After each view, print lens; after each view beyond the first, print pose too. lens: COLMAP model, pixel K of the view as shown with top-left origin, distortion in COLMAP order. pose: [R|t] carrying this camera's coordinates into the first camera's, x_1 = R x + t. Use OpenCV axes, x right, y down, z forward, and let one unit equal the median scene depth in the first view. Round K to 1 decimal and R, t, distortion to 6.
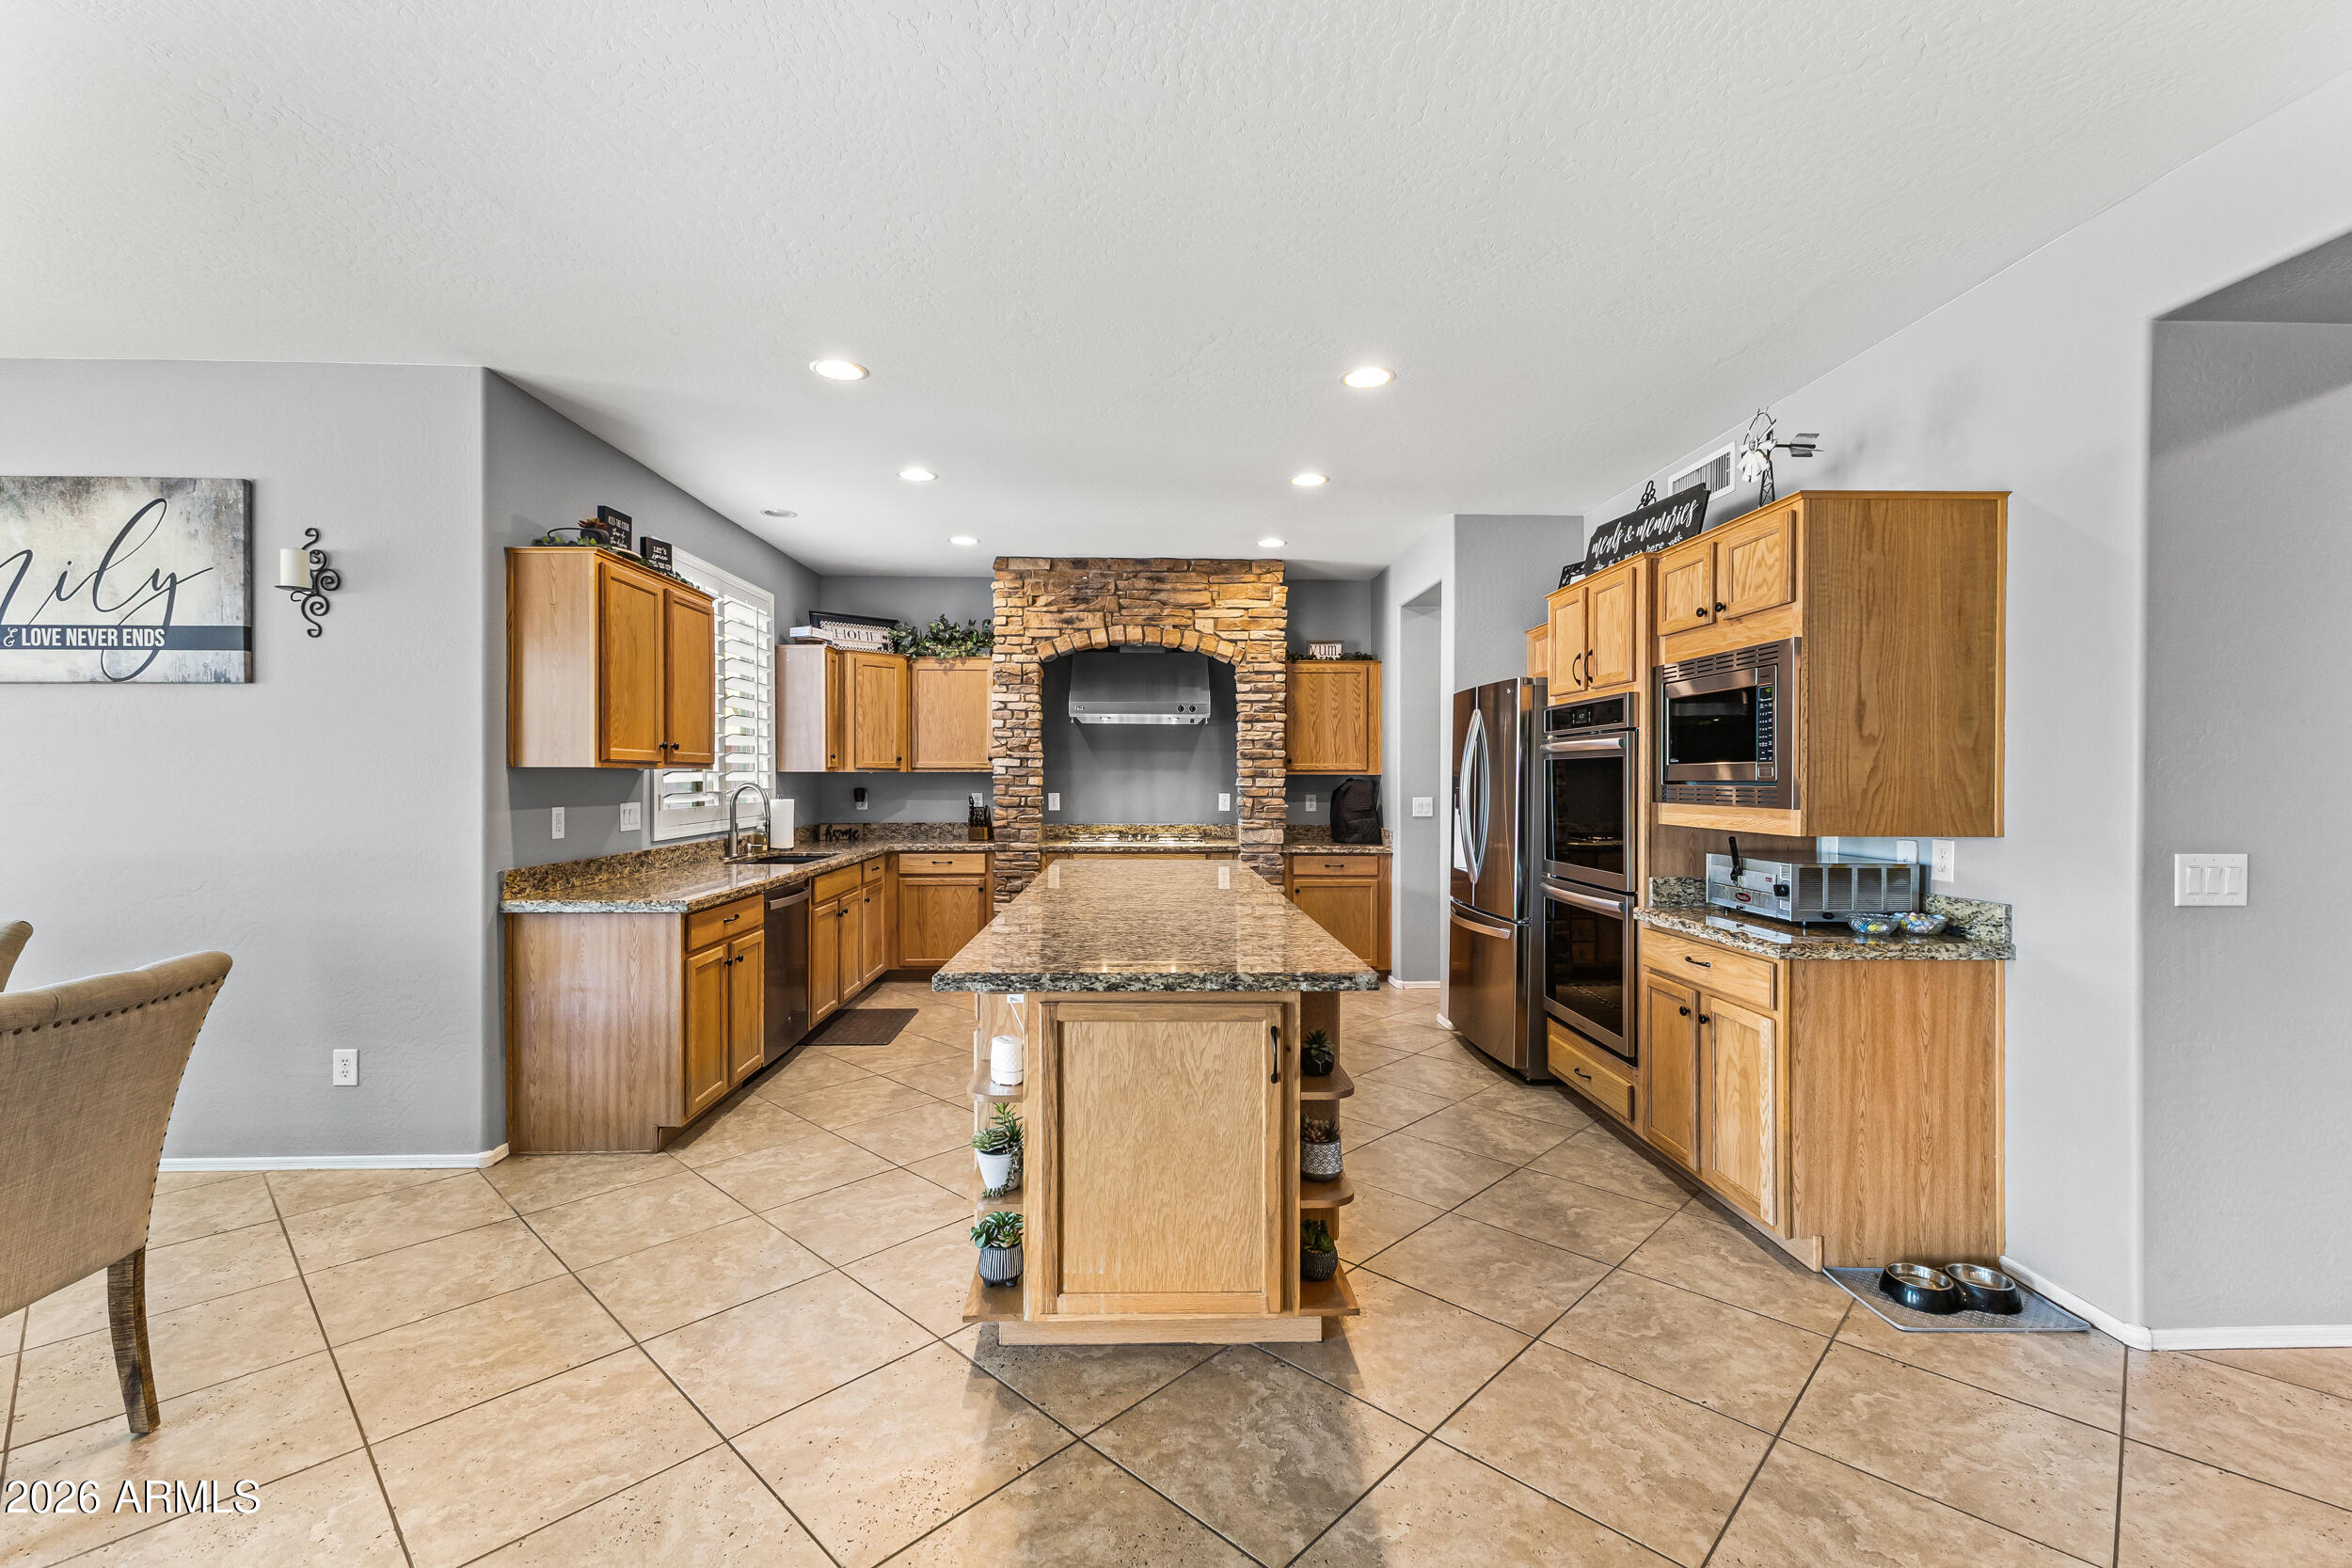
lens RADIAL K [[1019.2, 0, 1161.0], [0, 1019.2, 778.1], [0, 0, 1]] dist [0.012255, -0.004967]
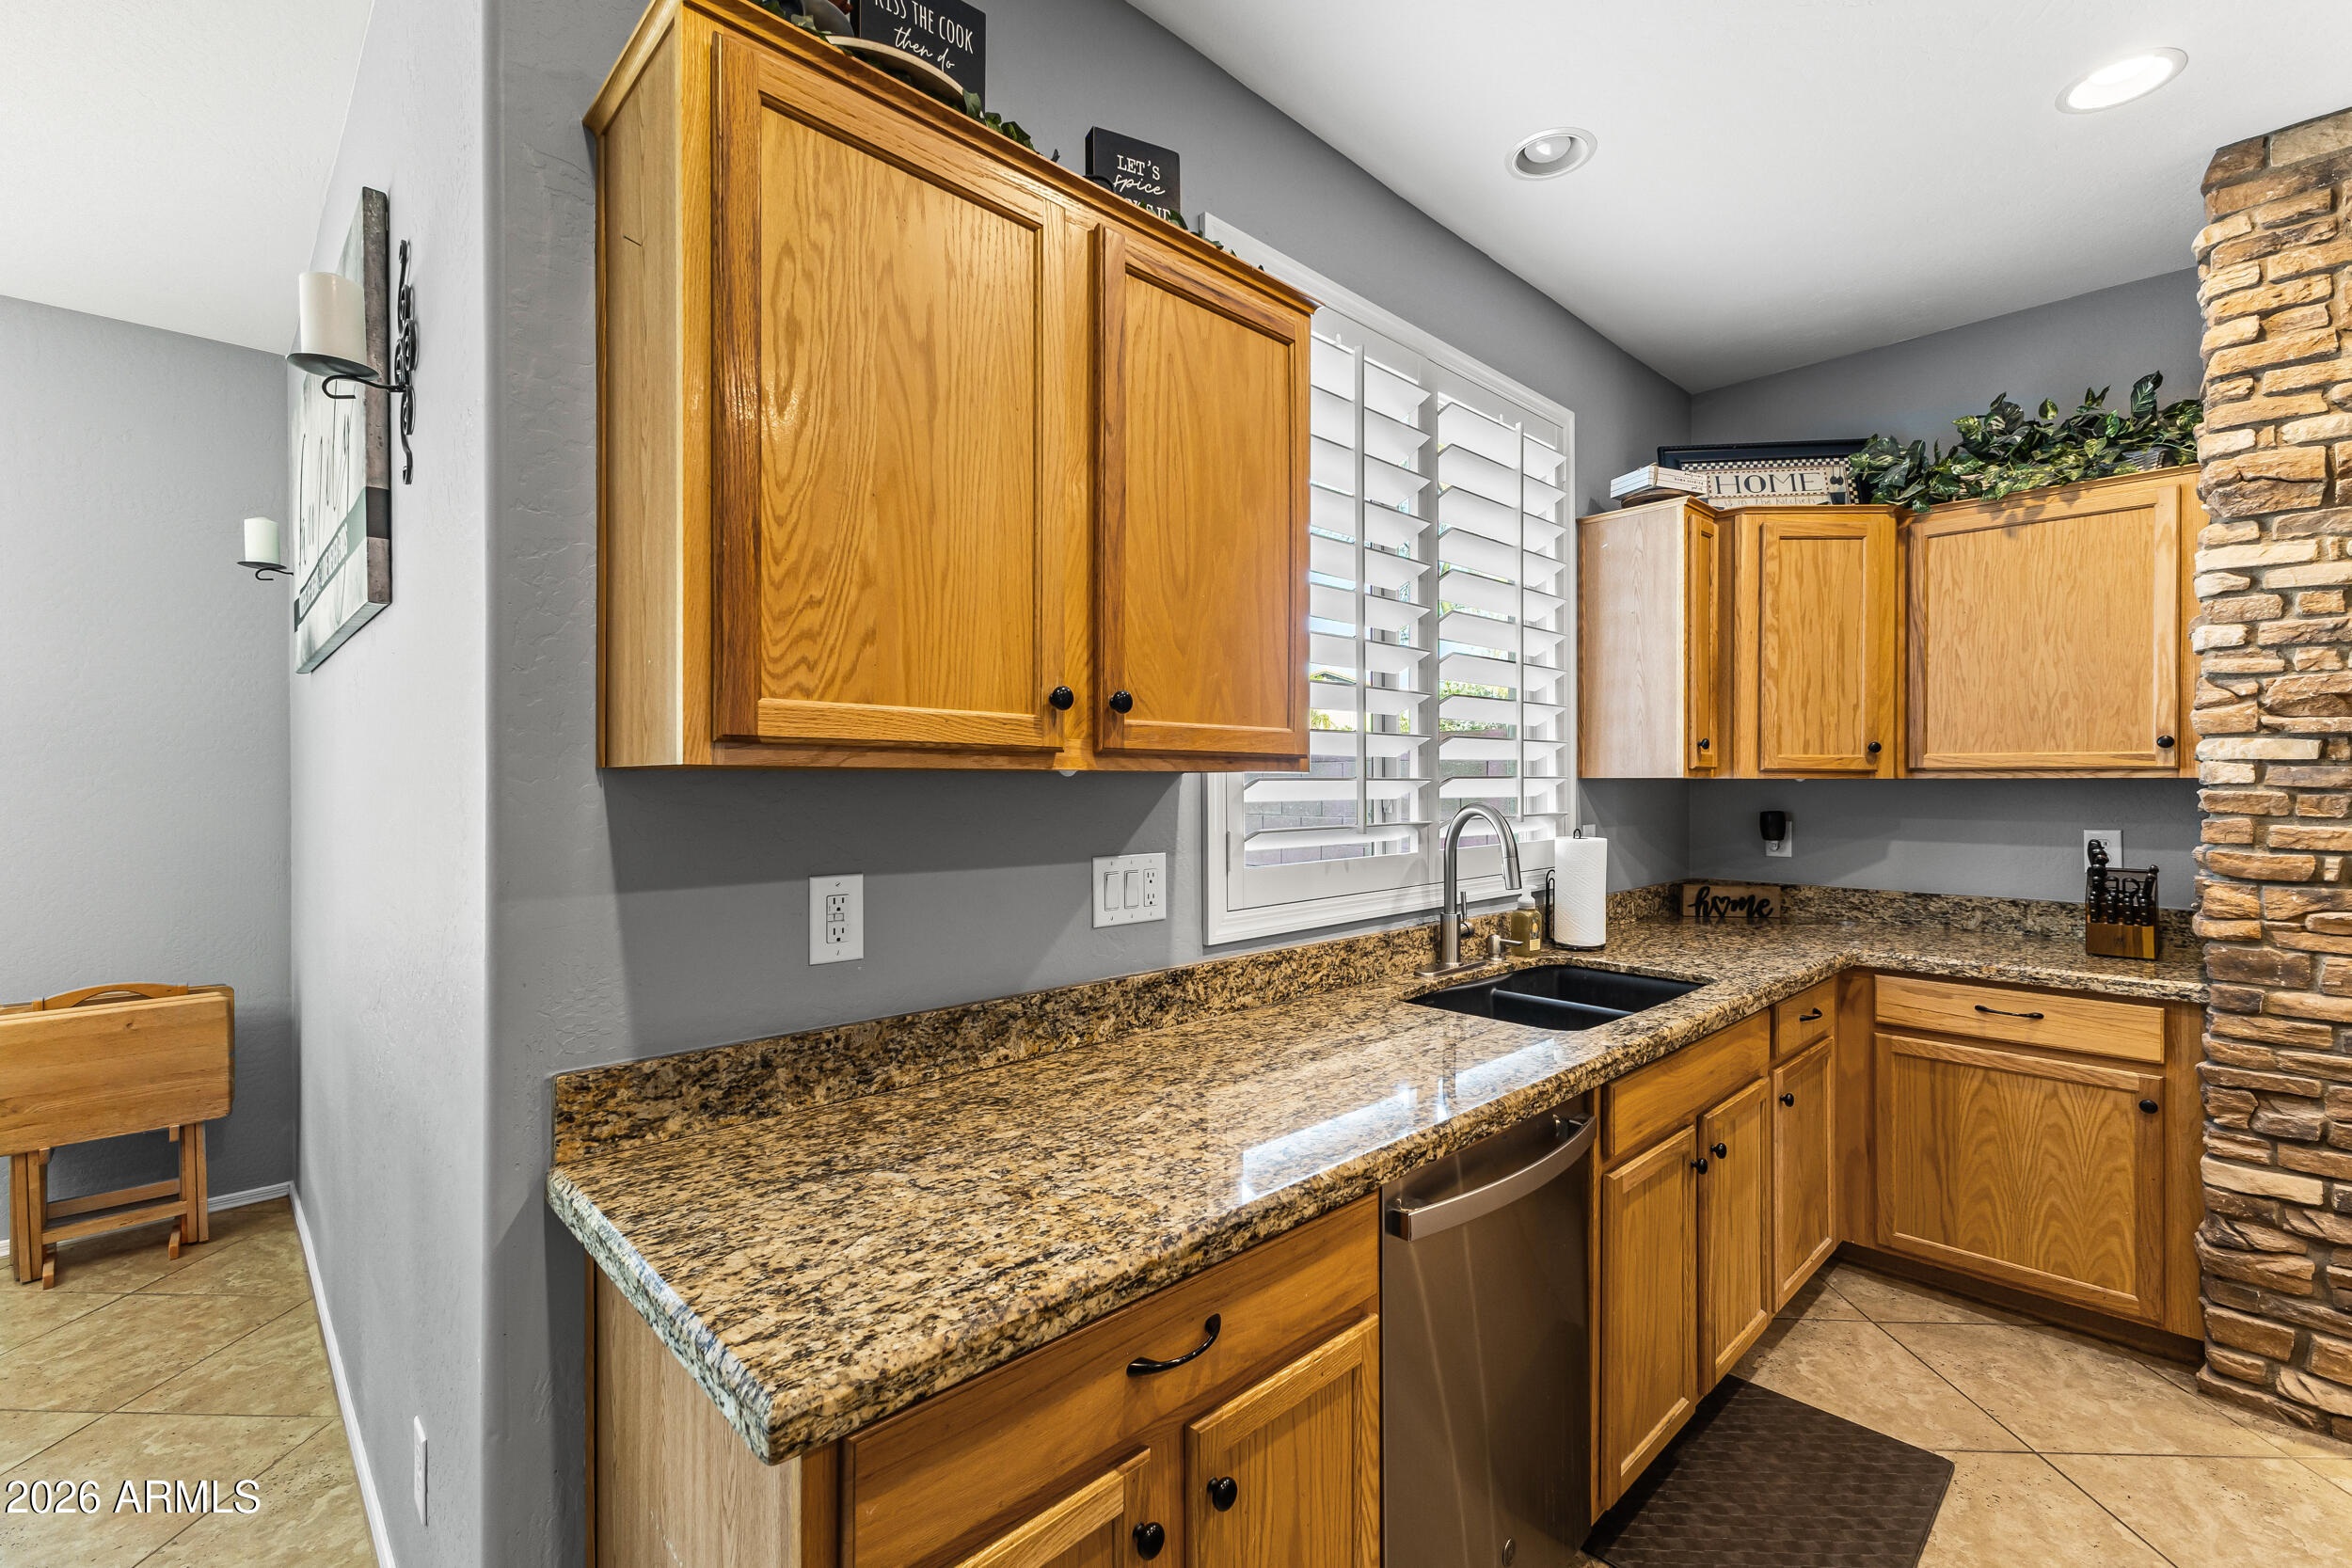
lens RADIAL K [[1019.2, 0, 1172.3], [0, 1019.2, 783.8], [0, 0, 1]] dist [0.012255, -0.004967]
pose [[0.674408, 0.003055, -0.738352, -0.212105], [-0.003088, 0.999994, 0.001317, -0.005022], [0.738352, 0.001392, 0.674414, 0.756742]]
